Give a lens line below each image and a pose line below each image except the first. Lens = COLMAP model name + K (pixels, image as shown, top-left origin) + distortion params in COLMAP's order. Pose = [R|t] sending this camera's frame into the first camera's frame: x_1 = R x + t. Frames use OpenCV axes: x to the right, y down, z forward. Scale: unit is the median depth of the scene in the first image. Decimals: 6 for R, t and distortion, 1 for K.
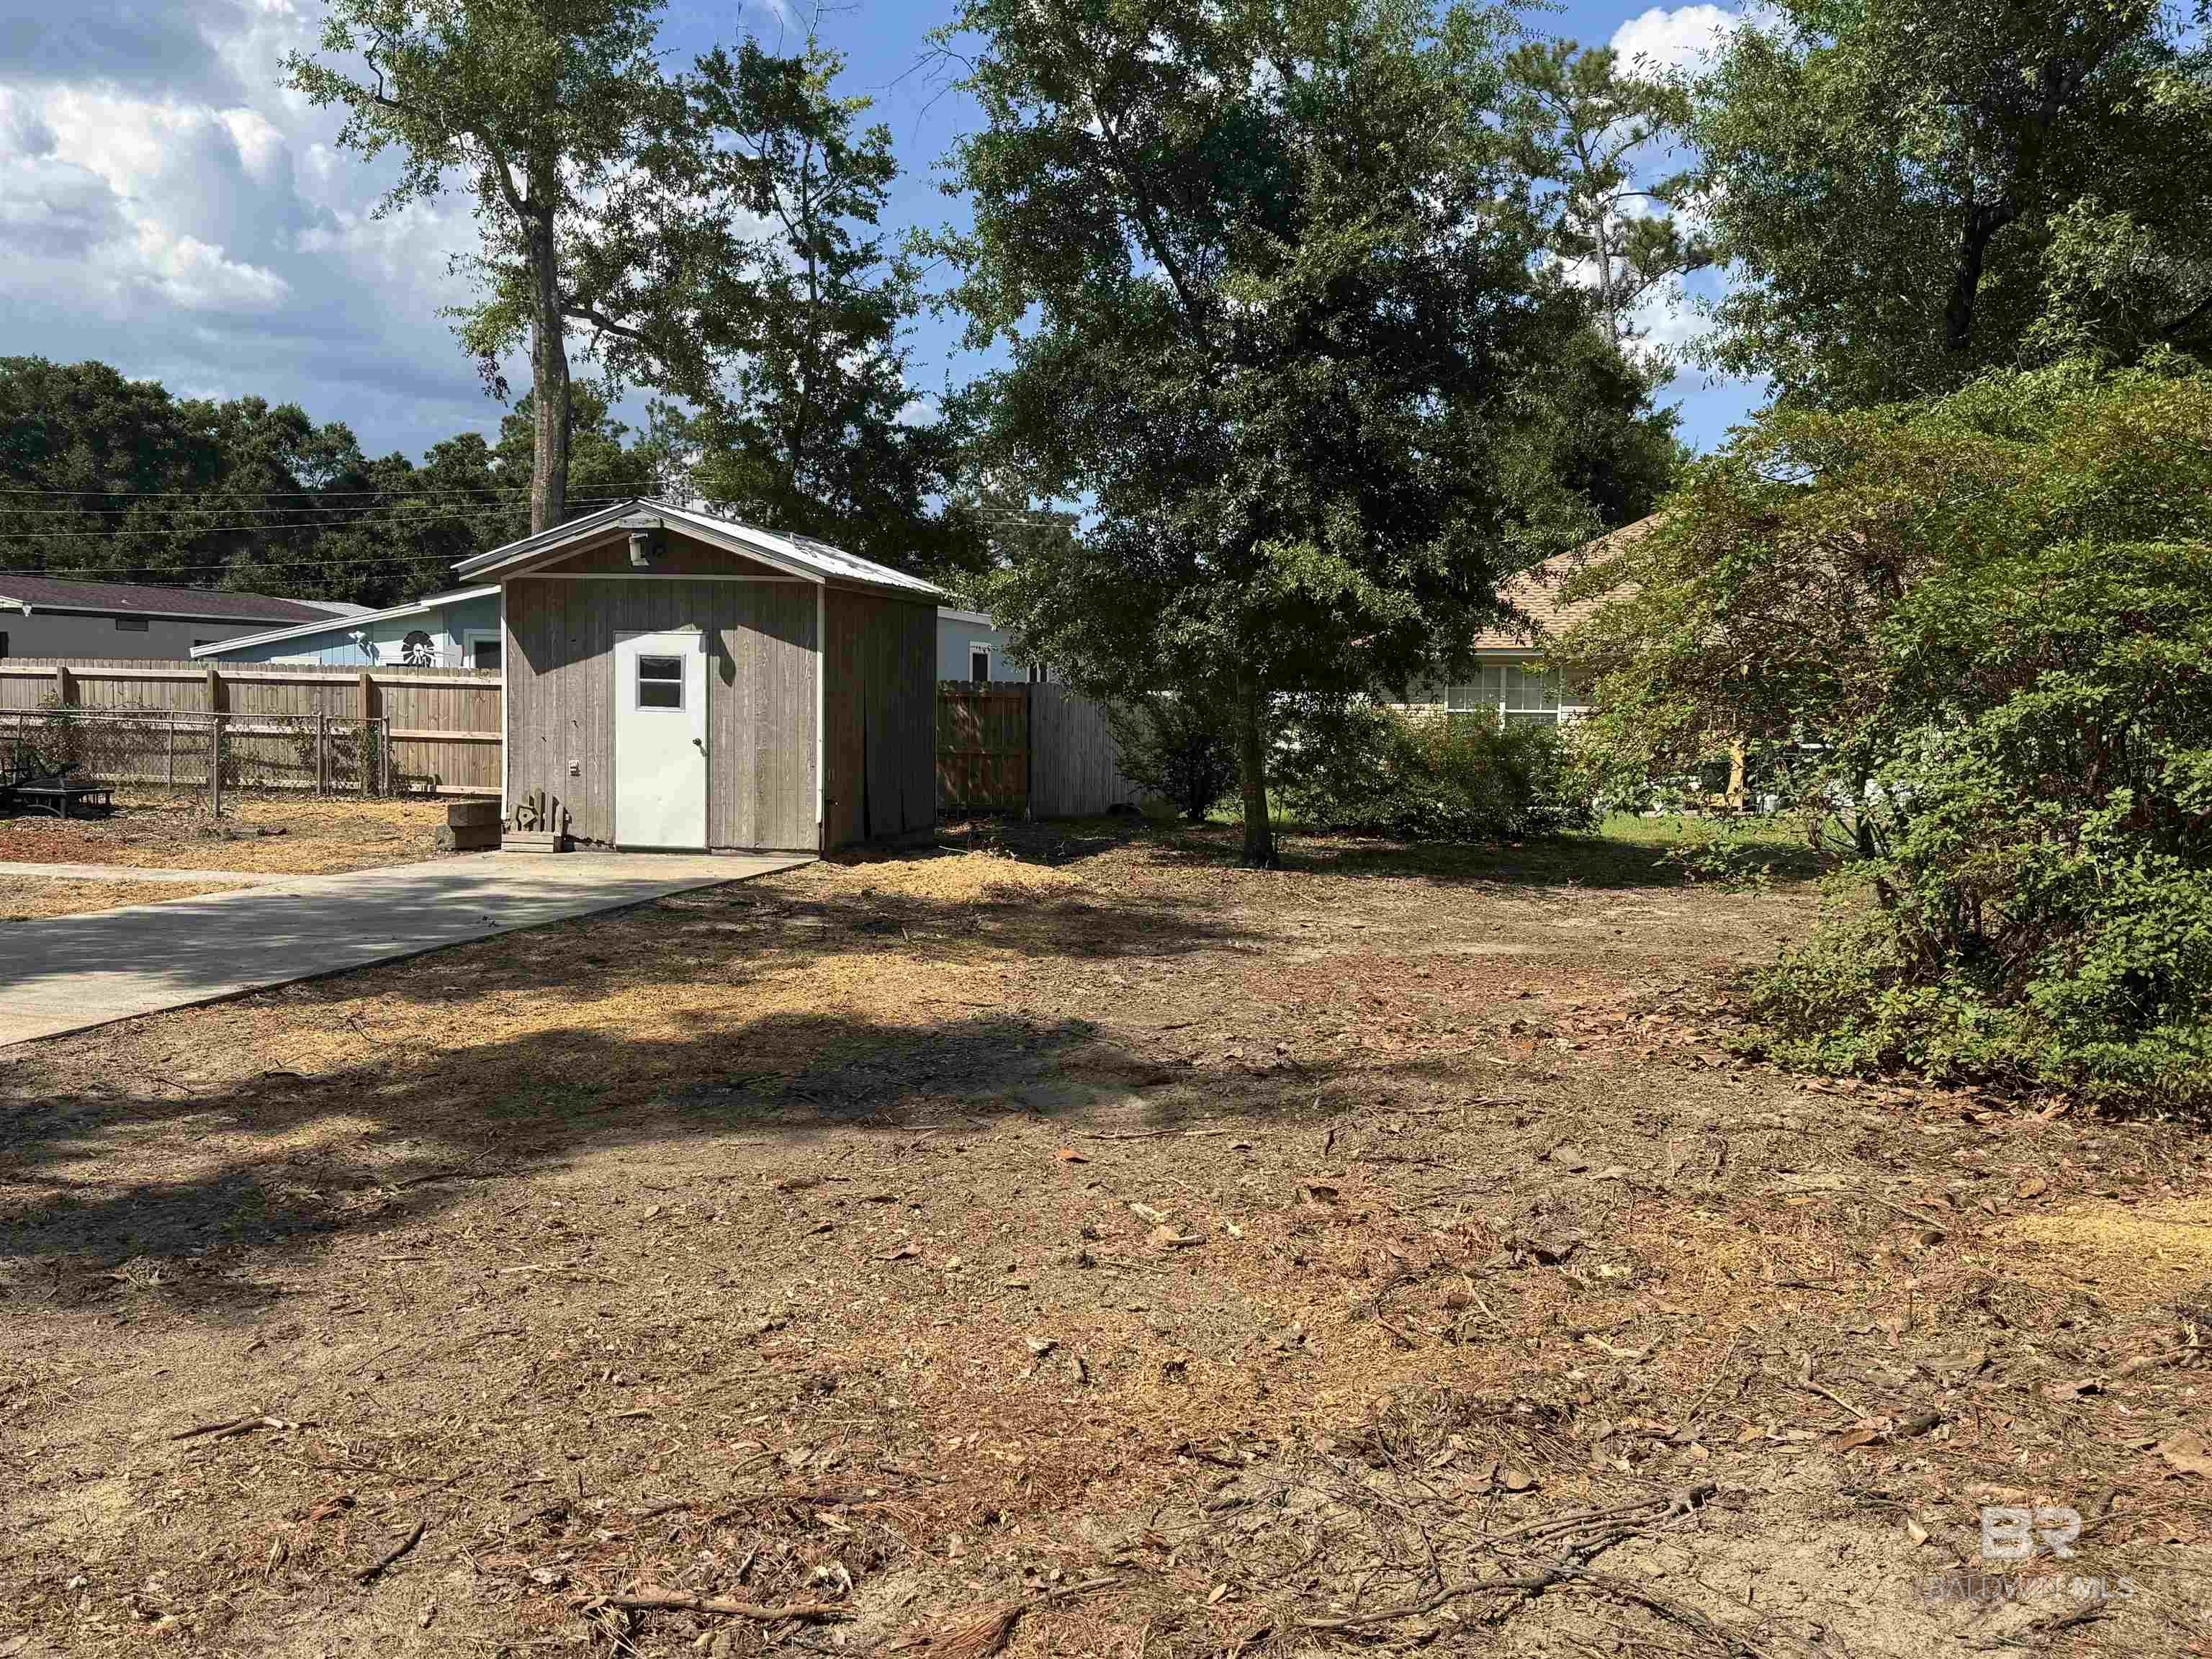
lens RADIAL K [[1977.8, 0, 1114.4], [0, 1977.8, 828.1], [0, 0, 1]] dist [0.199120, -0.407089]
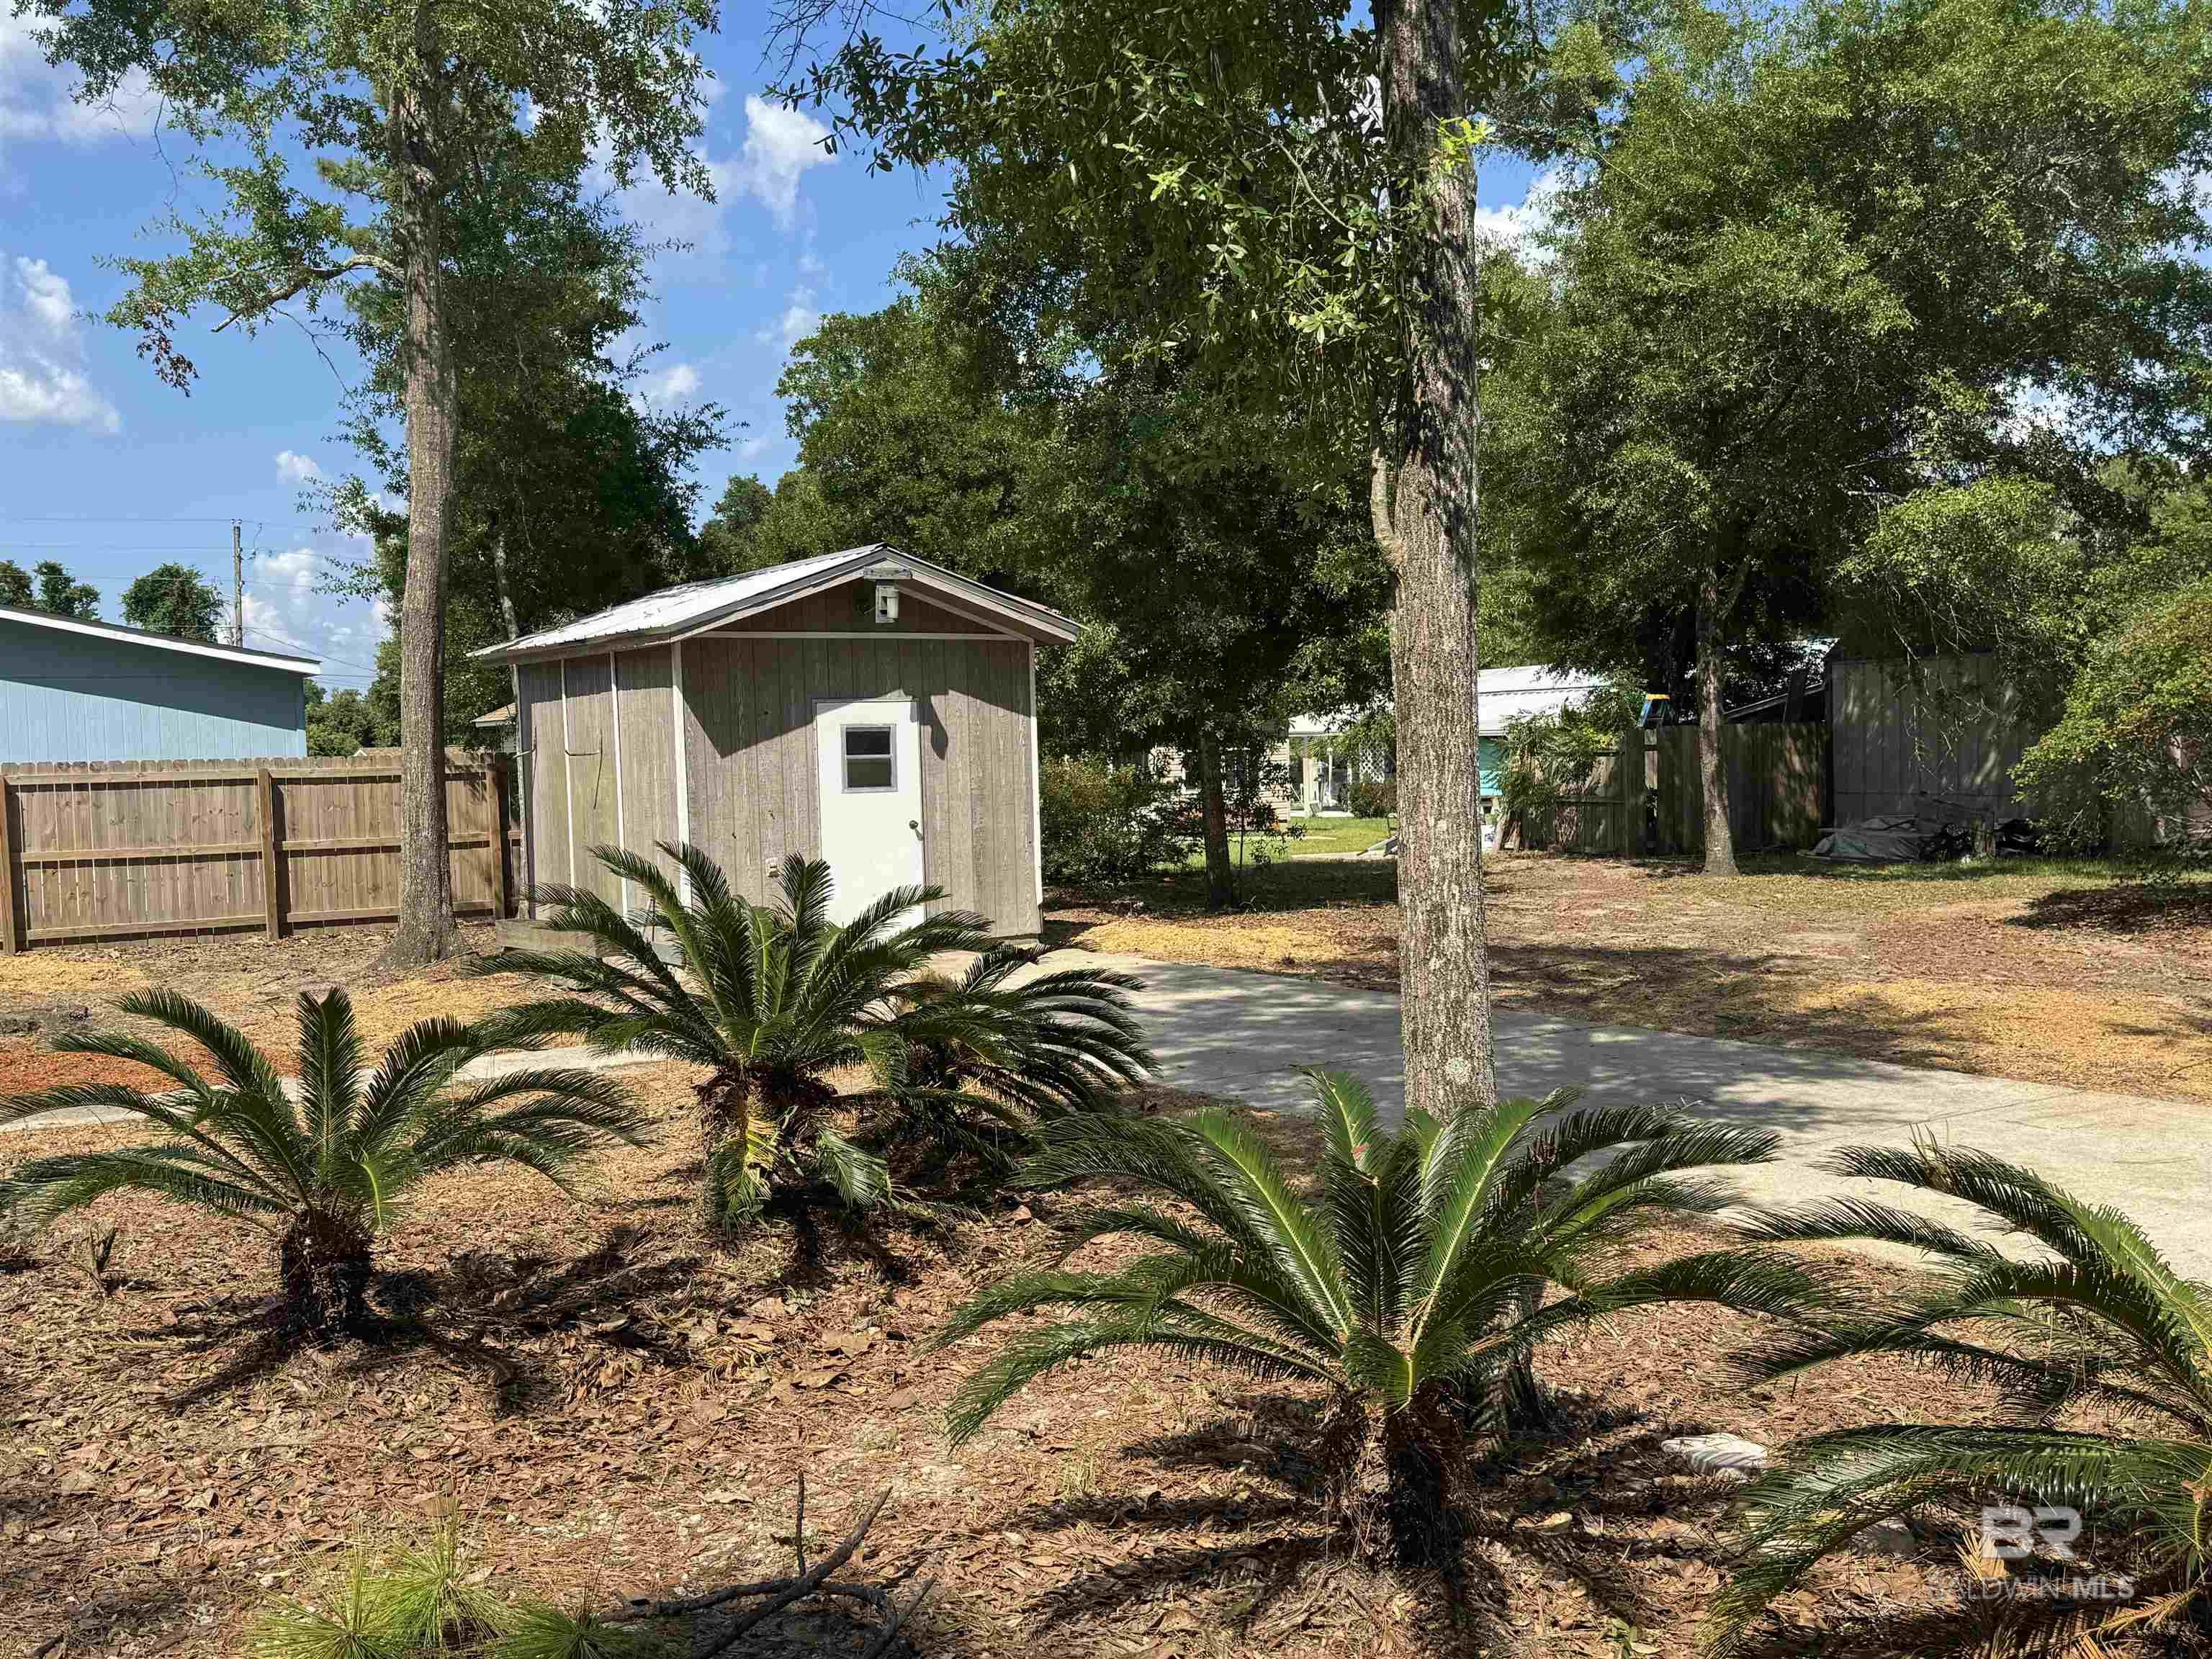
lens RADIAL K [[1977.8, 0, 1114.4], [0, 1977.8, 828.1], [0, 0, 1]] dist [0.199120, -0.407089]
pose [[0.711412, -0.069475, 0.699333, -0.744464], [0.087199, 0.996138, 0.010255, -0.042710], [-0.697345, 0.053685, 0.714723, 0.320990]]
